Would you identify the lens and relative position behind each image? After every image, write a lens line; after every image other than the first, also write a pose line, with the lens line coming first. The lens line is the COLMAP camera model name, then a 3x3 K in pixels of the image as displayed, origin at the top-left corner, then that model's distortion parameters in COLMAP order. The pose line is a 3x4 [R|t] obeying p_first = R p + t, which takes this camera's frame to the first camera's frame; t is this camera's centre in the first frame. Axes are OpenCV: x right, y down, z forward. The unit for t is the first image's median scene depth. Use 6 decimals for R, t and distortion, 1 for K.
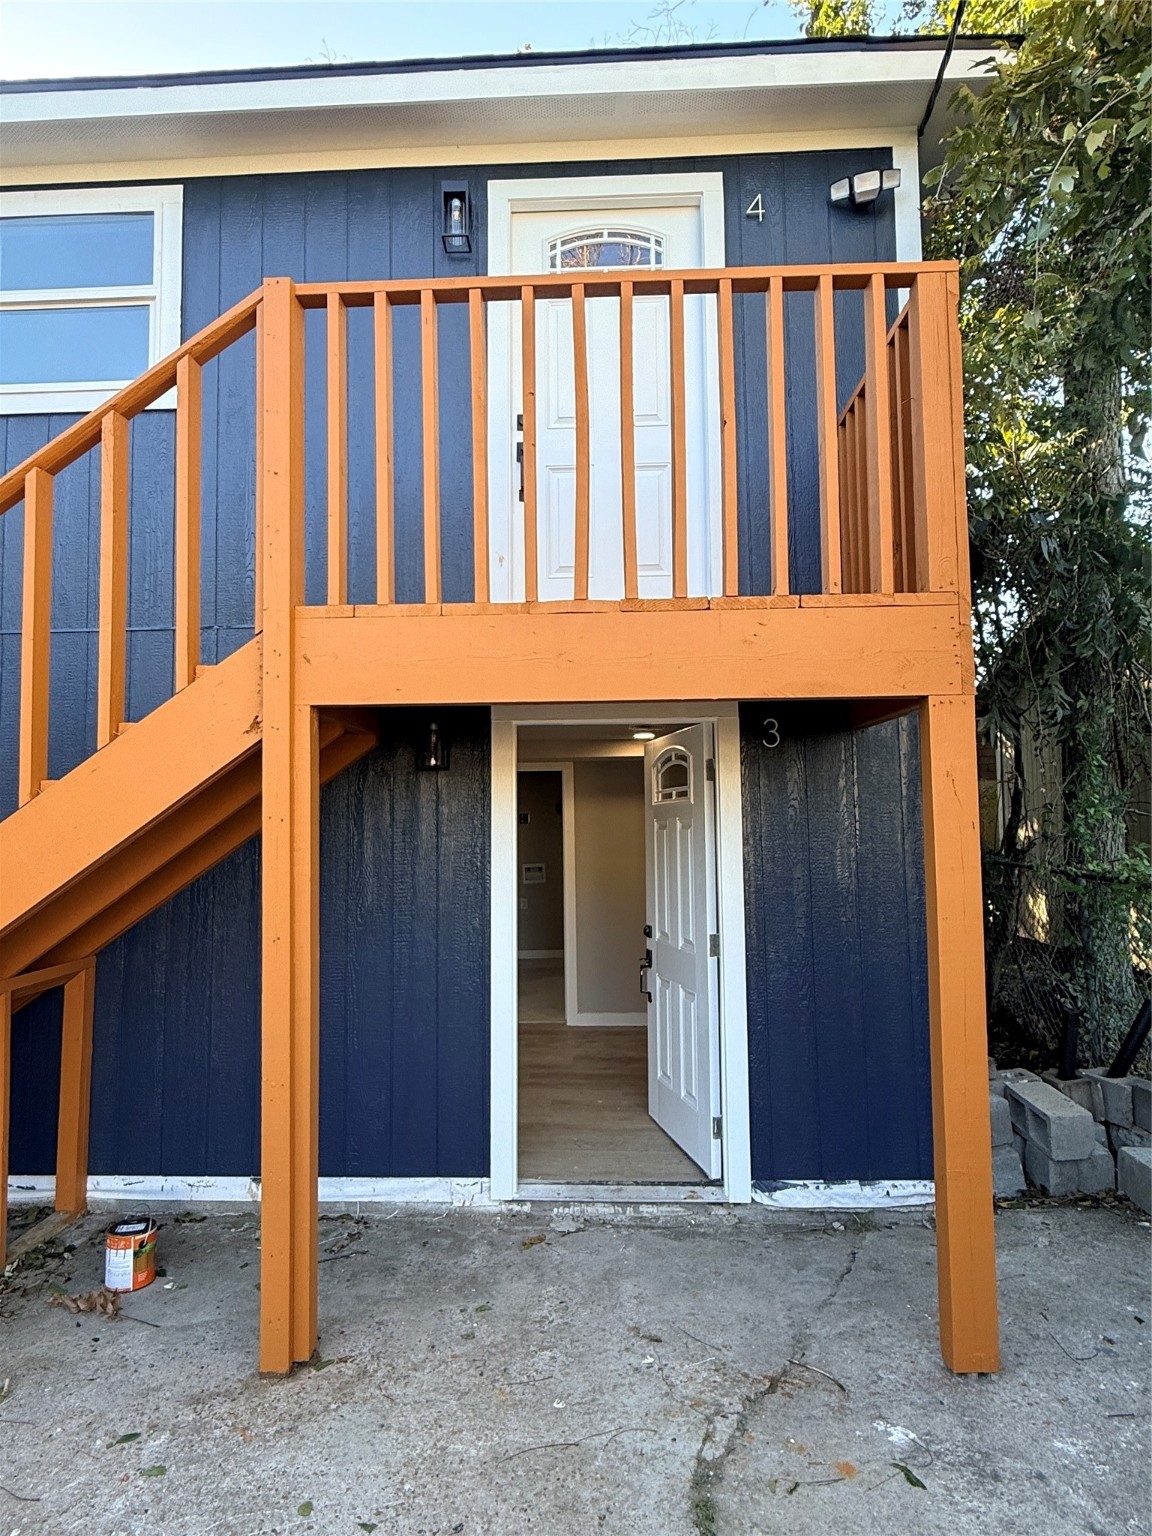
lens RADIAL K [[872.6, 0, 576.0], [0, 872.6, 768.0], [0, 0, 1]] dist [0.001425, 0.000311]
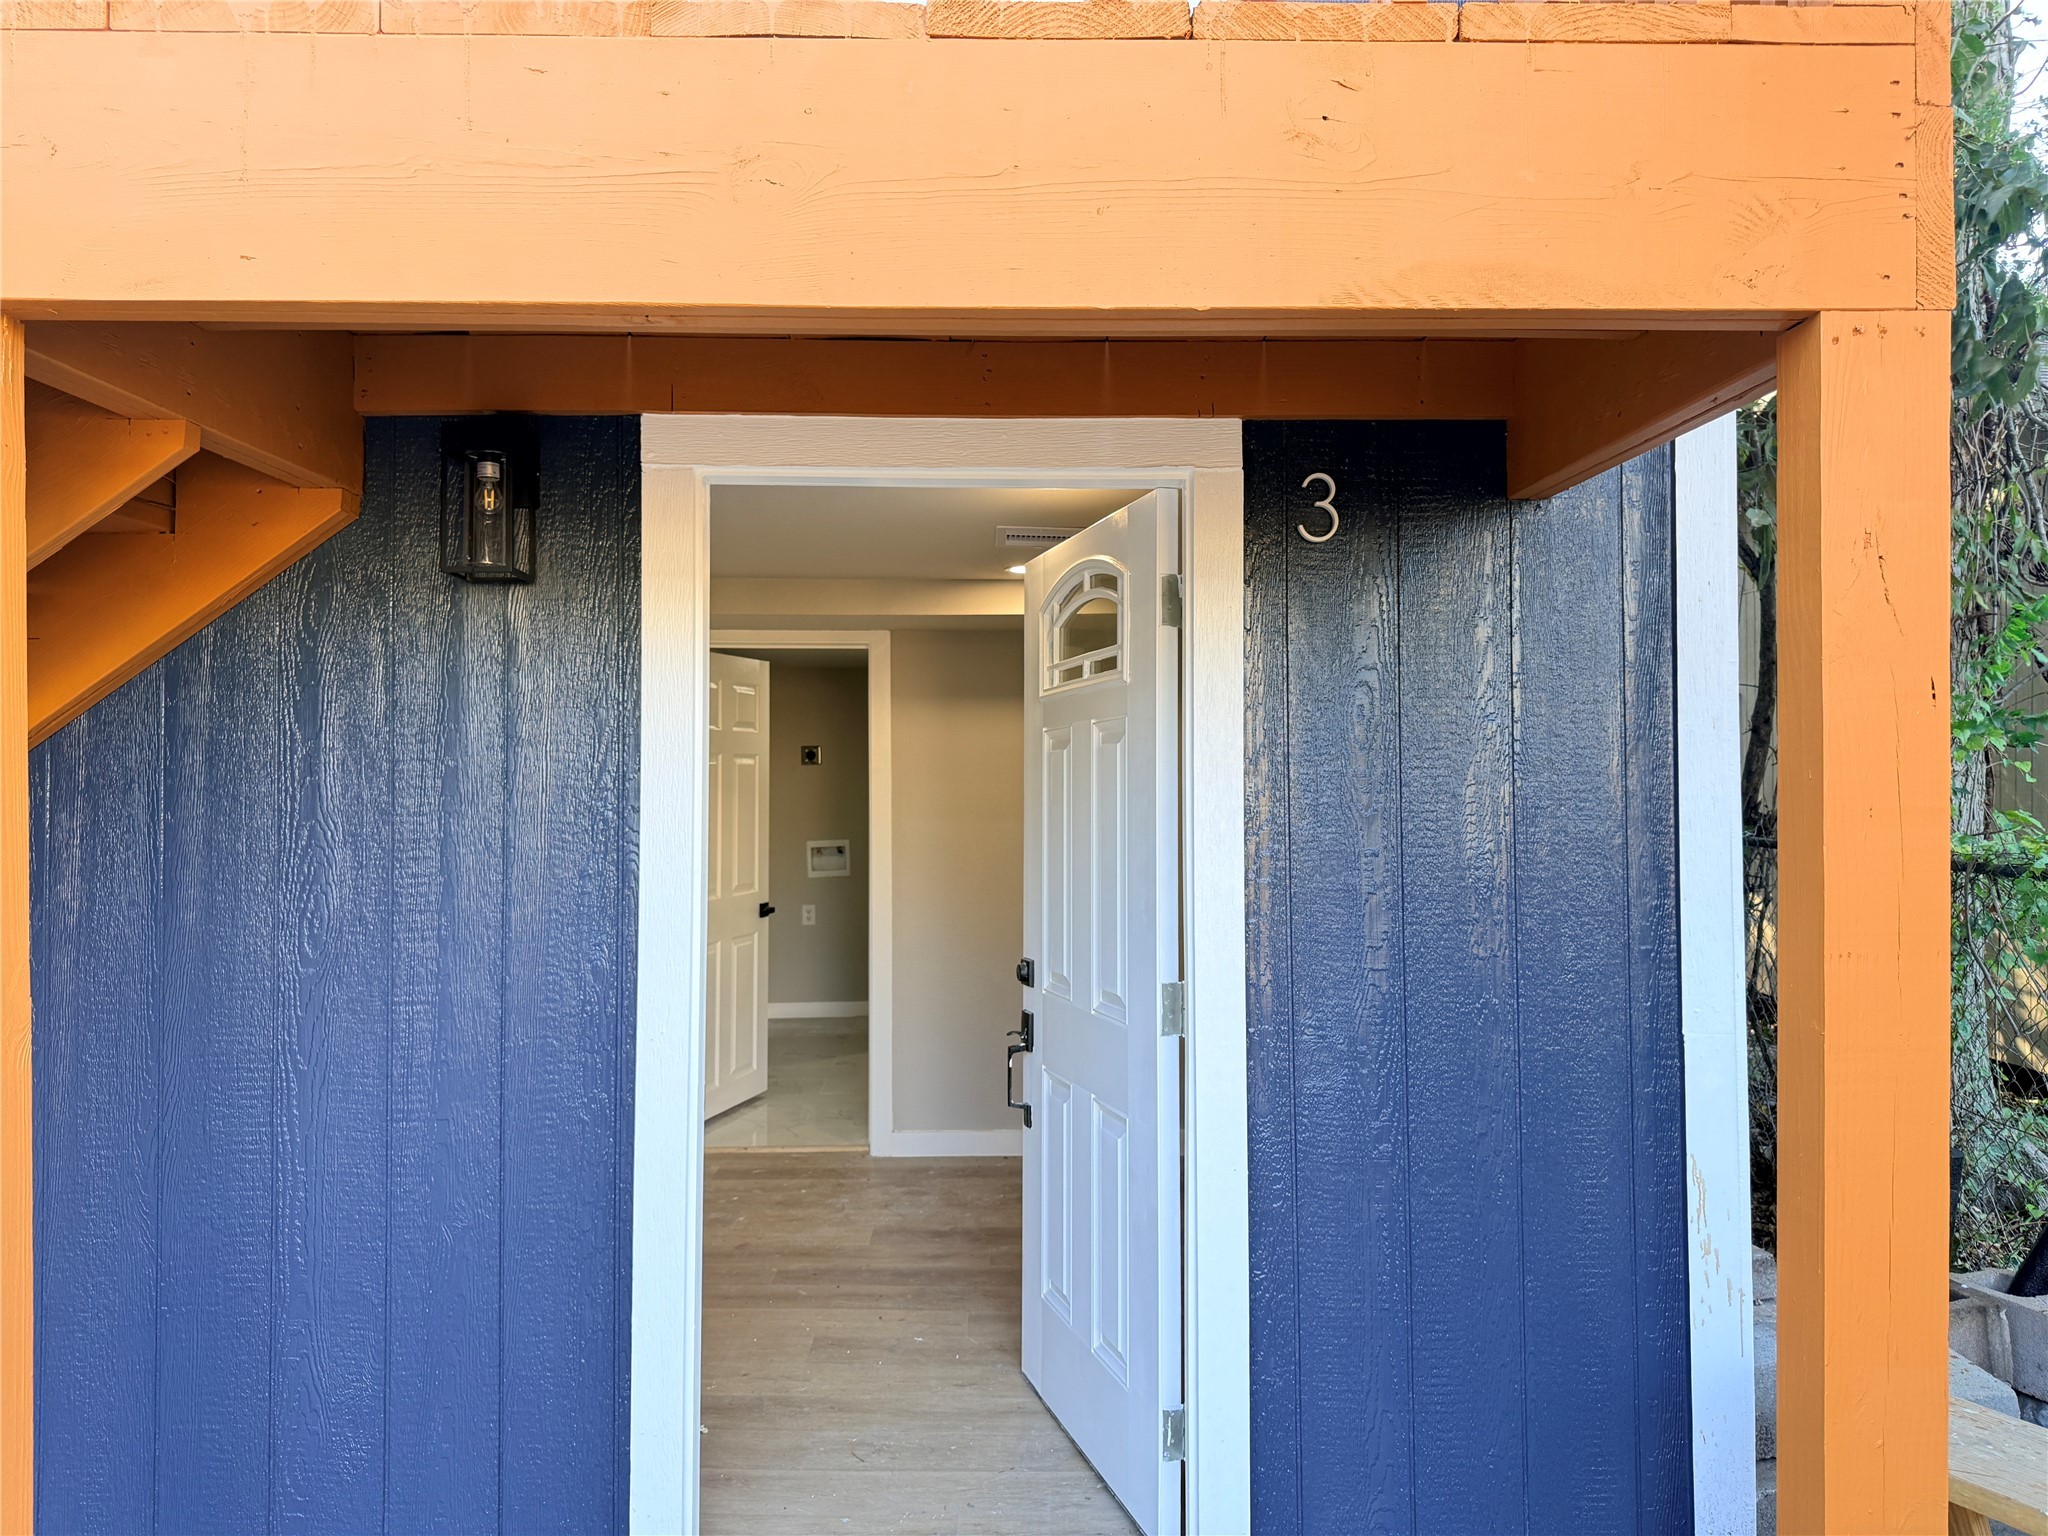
lens RADIAL K [[1453.9, 0, 1024.0], [0, 1453.9, 768.0], [0, 0, 1]] dist [0.110076, -0.143719]
pose [[0.998008, 0.011106, 0.062106, 0.039039], [-0.014358, 0.998535, 0.052166, 0.047810], [-0.061436, -0.052954, 0.996705, 0.291974]]
